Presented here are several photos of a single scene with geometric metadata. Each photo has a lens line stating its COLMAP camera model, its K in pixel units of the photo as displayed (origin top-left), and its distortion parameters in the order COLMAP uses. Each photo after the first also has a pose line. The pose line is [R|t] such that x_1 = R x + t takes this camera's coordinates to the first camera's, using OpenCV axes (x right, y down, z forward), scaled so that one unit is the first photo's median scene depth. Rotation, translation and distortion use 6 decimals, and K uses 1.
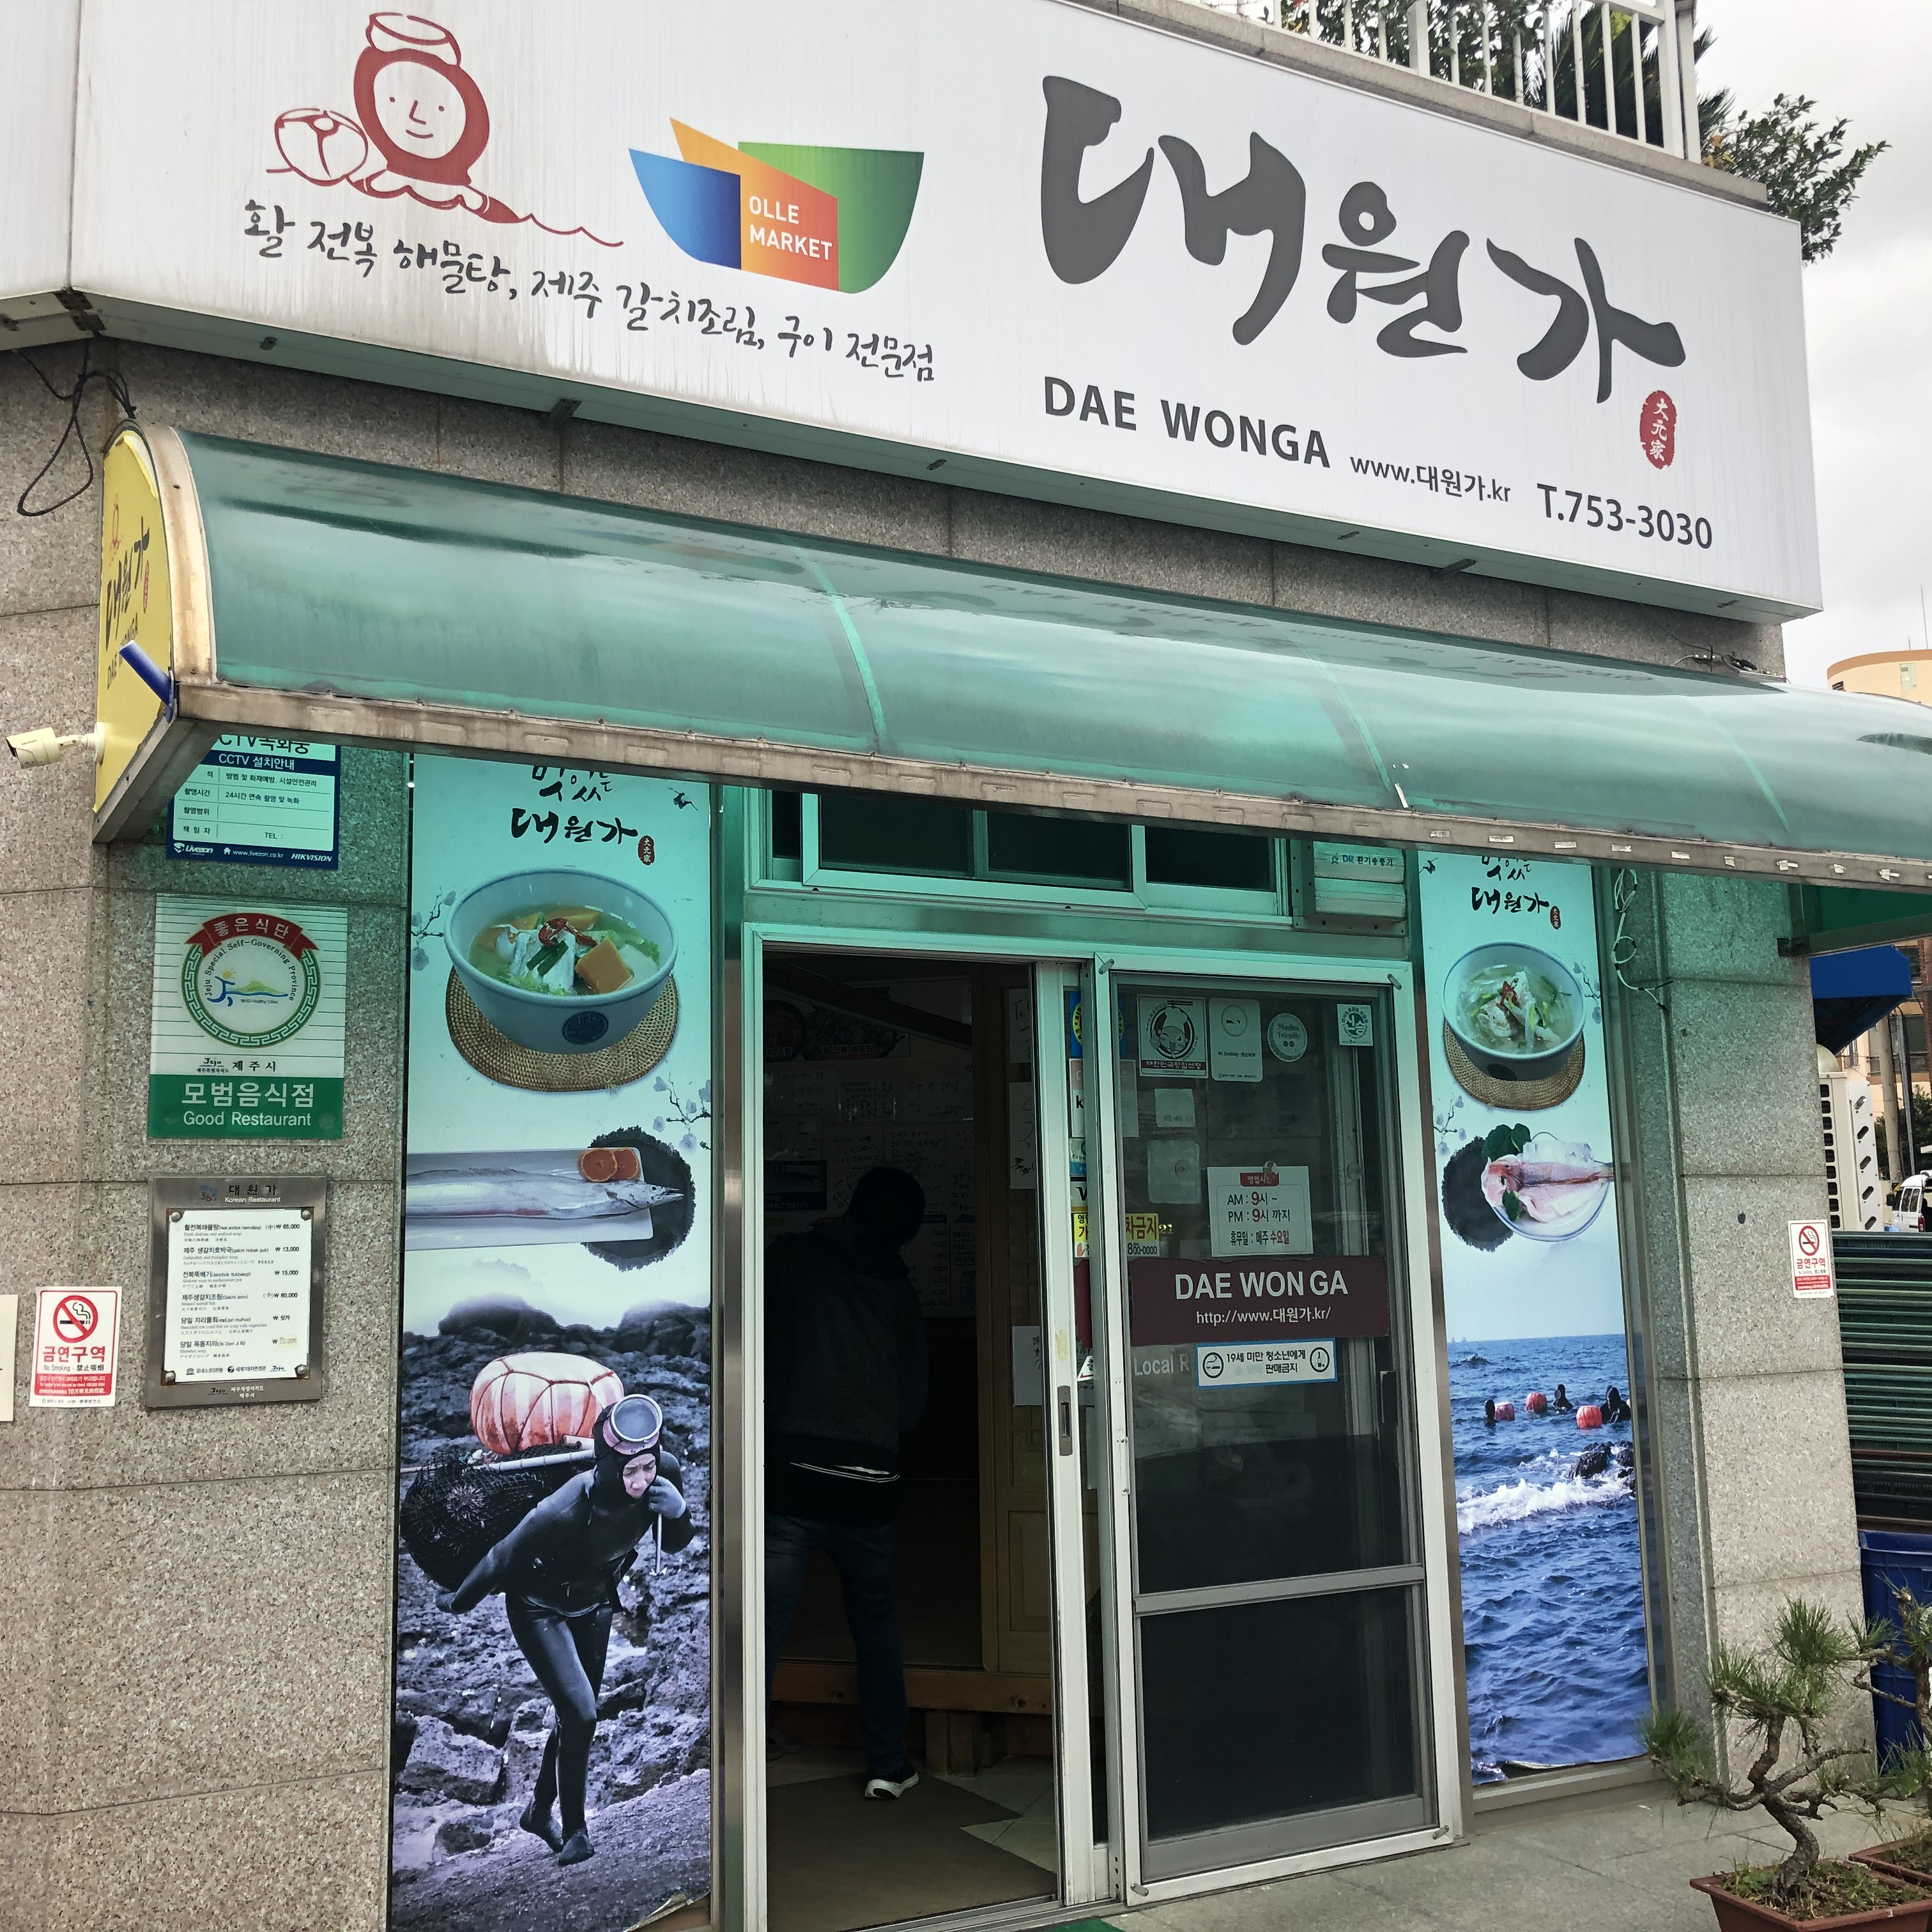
lens RADIAL K [[2141.2, 0, 964.3], [0, 2141.2, 957.7], [0, 0, 1]] dist [0.031067, 0.000000]
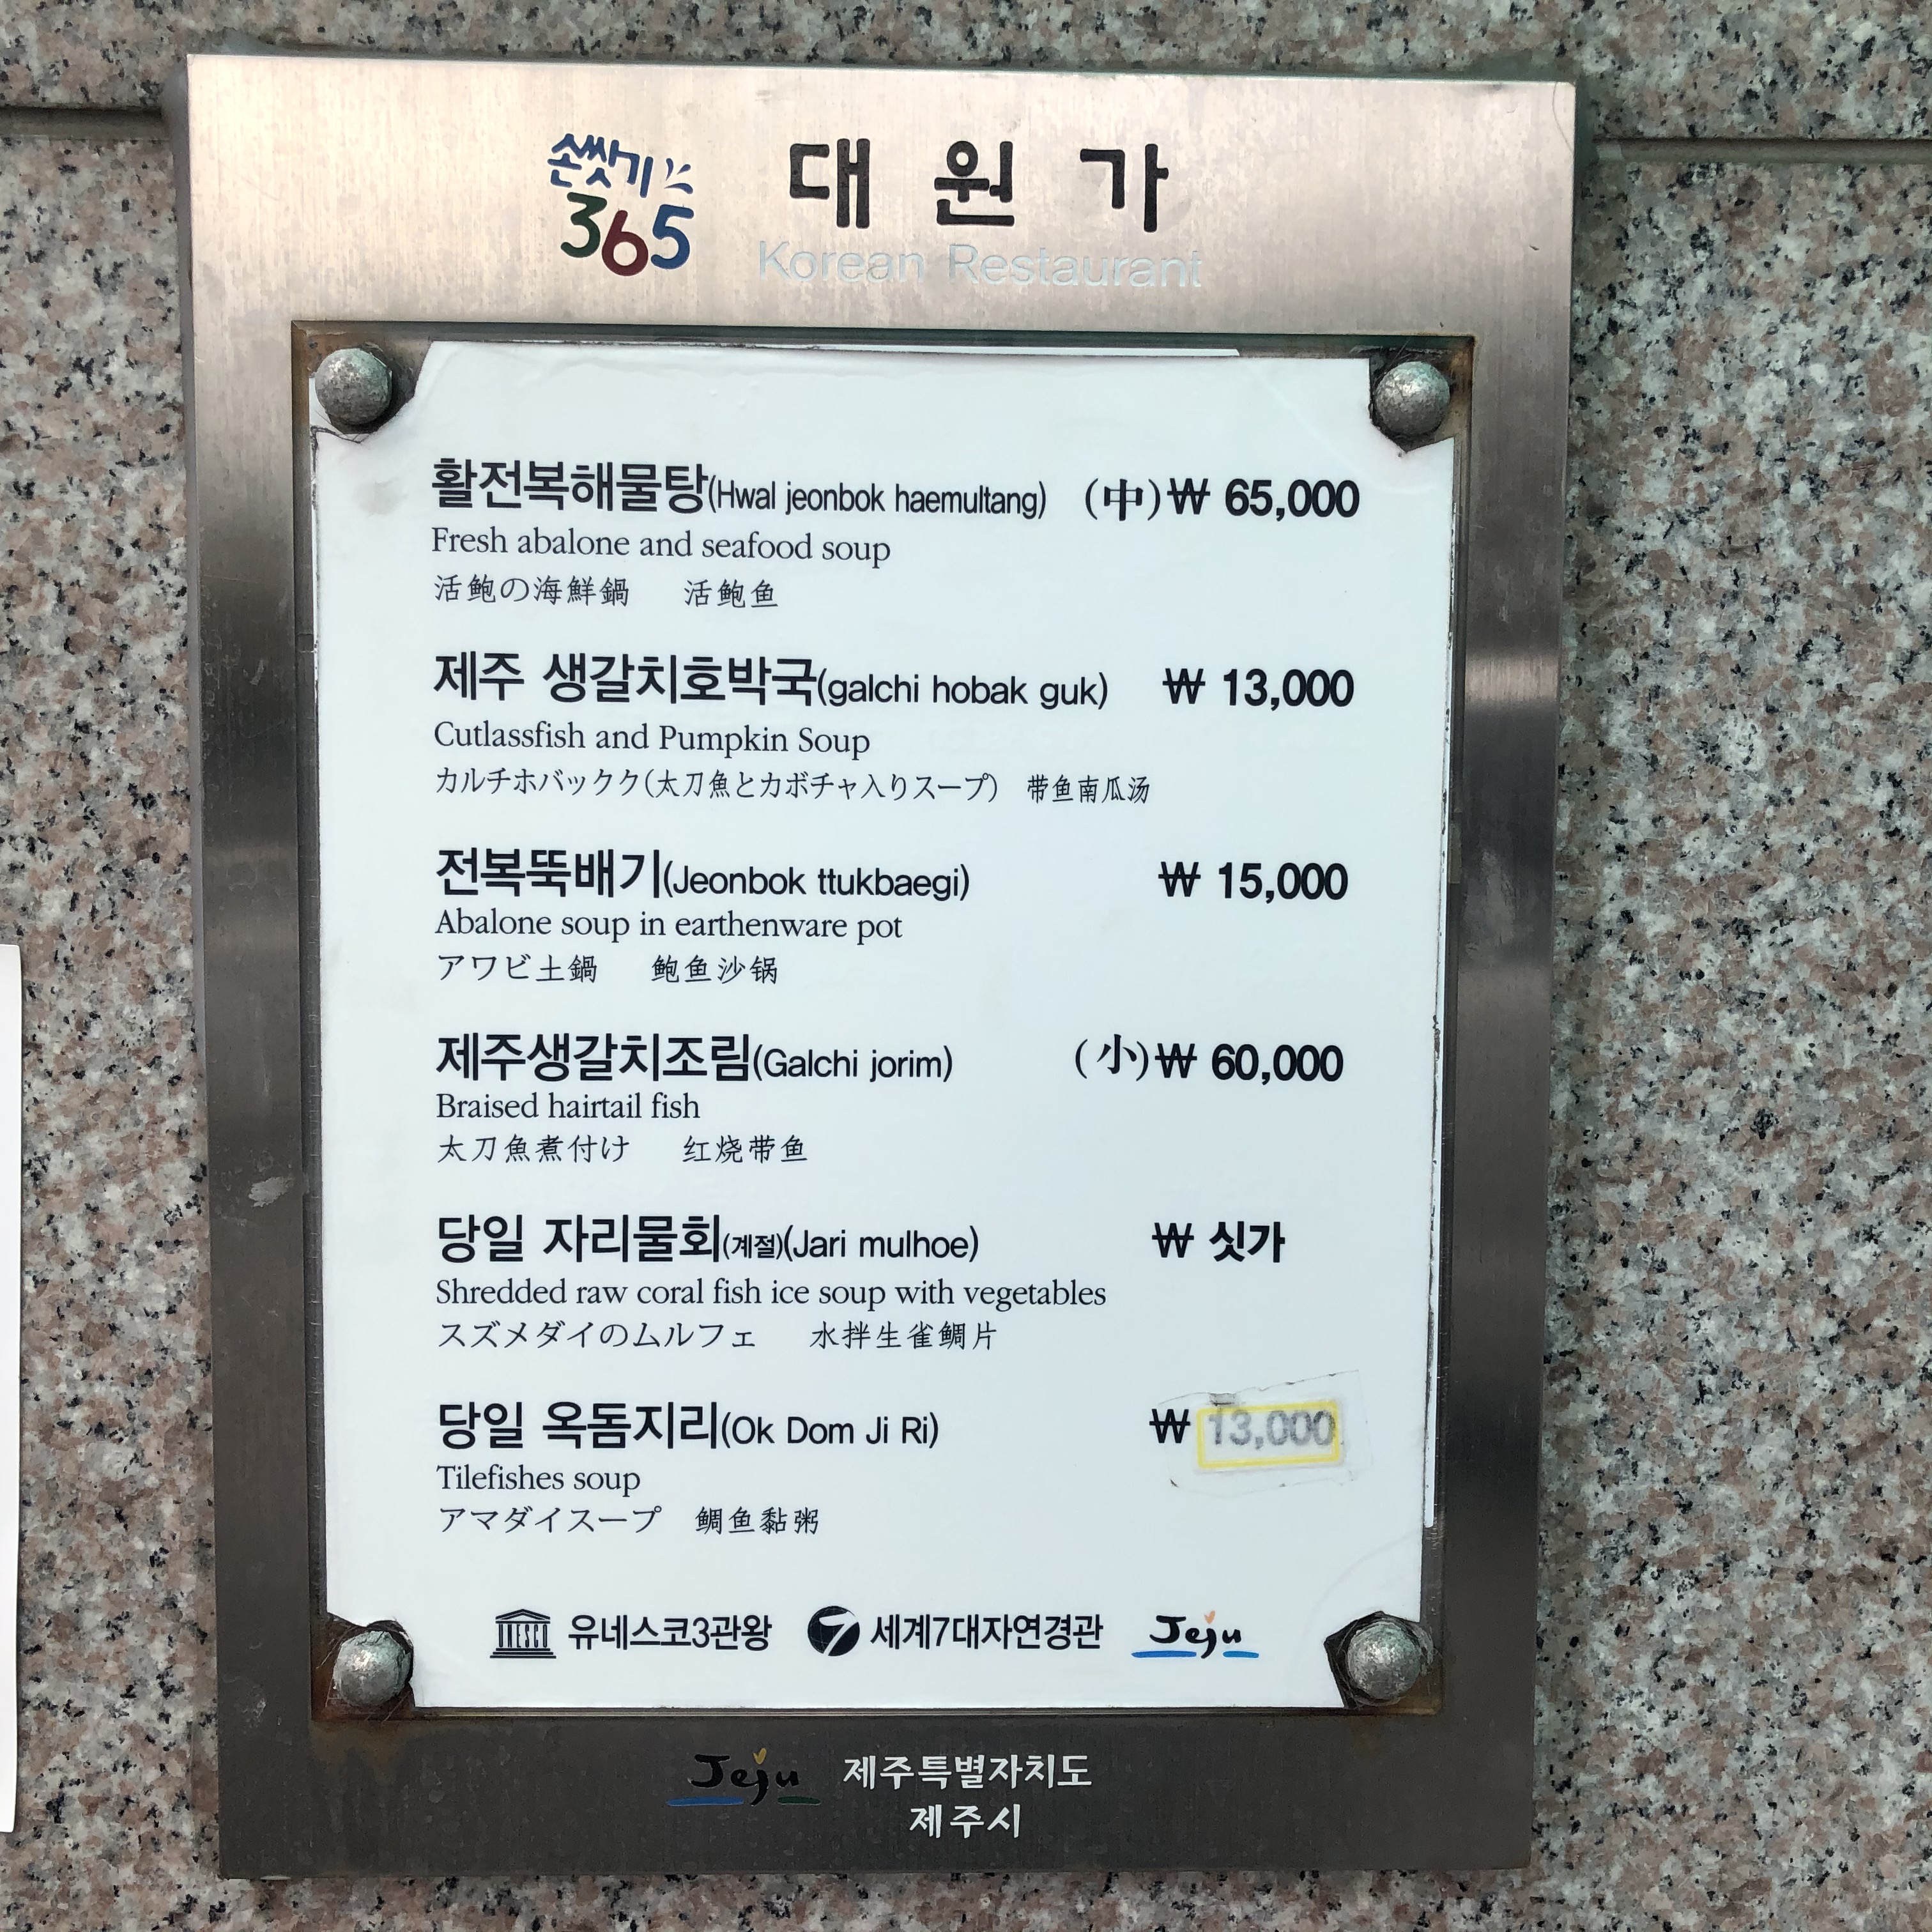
lens RADIAL K [[2141.2, 0, 967.1], [0, 2141.2, 961.5], [0, 0, 1]] dist [0.031067, 0.000000]
pose [[0.885896, 0.062297, -0.459682, -0.278421], [0.039252, 0.977321, 0.208093, 0.127352], [0.462220, -0.202392, 0.863359, 0.901926]]
